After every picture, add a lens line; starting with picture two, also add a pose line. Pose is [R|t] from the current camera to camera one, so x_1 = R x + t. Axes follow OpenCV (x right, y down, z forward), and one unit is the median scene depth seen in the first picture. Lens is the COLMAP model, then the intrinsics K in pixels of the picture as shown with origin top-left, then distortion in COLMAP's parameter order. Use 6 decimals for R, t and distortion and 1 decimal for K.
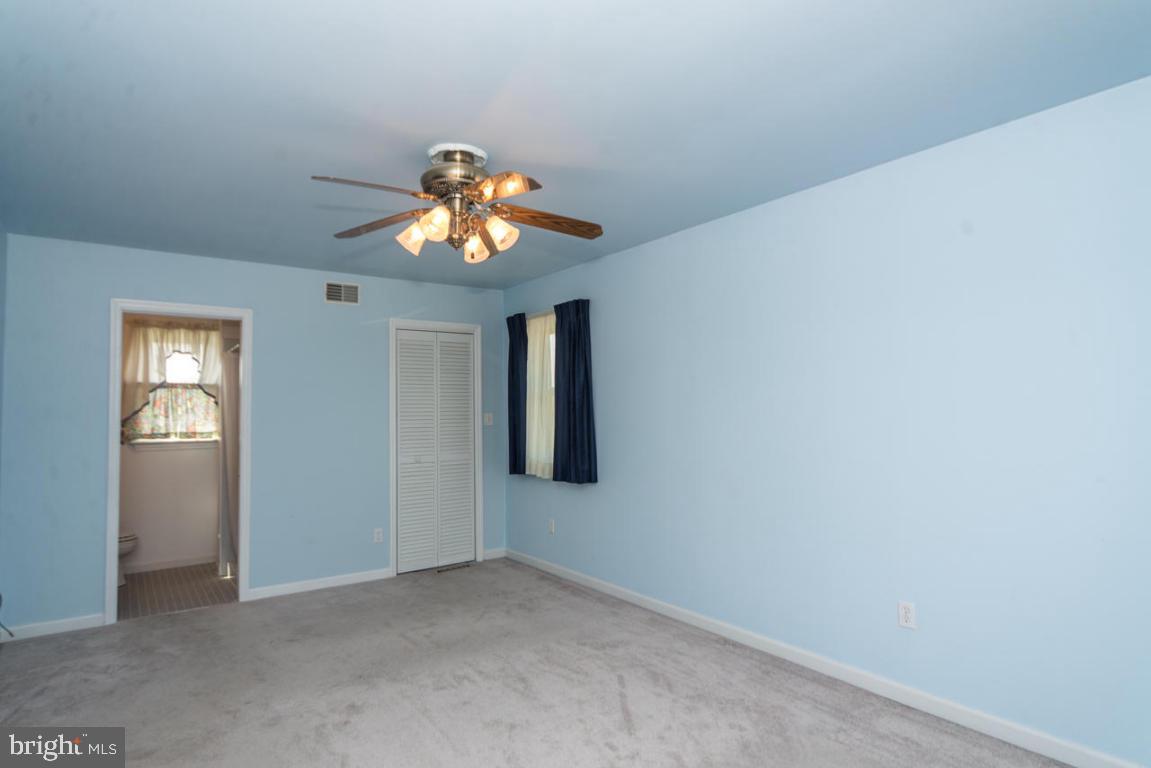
lens RADIAL K [[635.3, 0, 578.3], [0, 635.3, 388.1], [0, 0, 1]] dist [-0.004086, -0.000600]
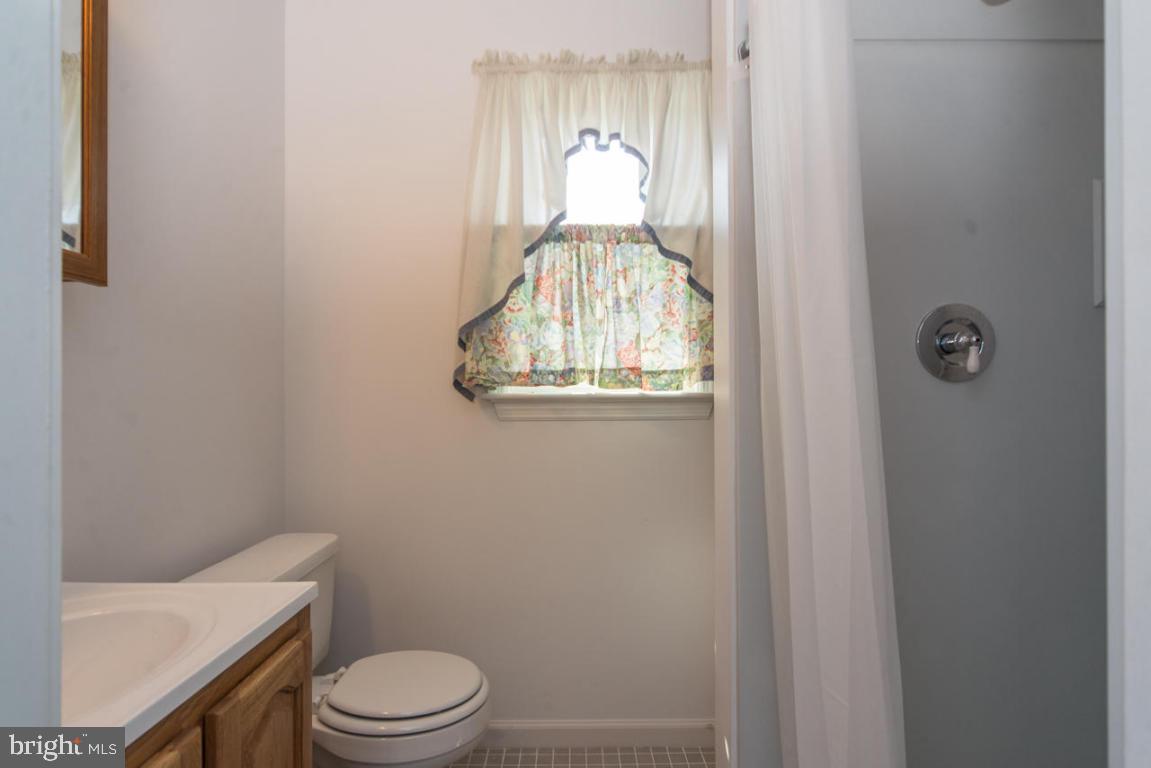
lens RADIAL K [[565.5, 0, 575.3], [0, 565.5, 378.3], [0, 0, 1]] dist [-0.001893, -0.000031]
pose [[0.833791, 0.004932, -0.552058, -0.470625], [0.012907, 0.999513, 0.028423, 0.065849], [0.551929, -0.030824, 0.833321, 0.737347]]
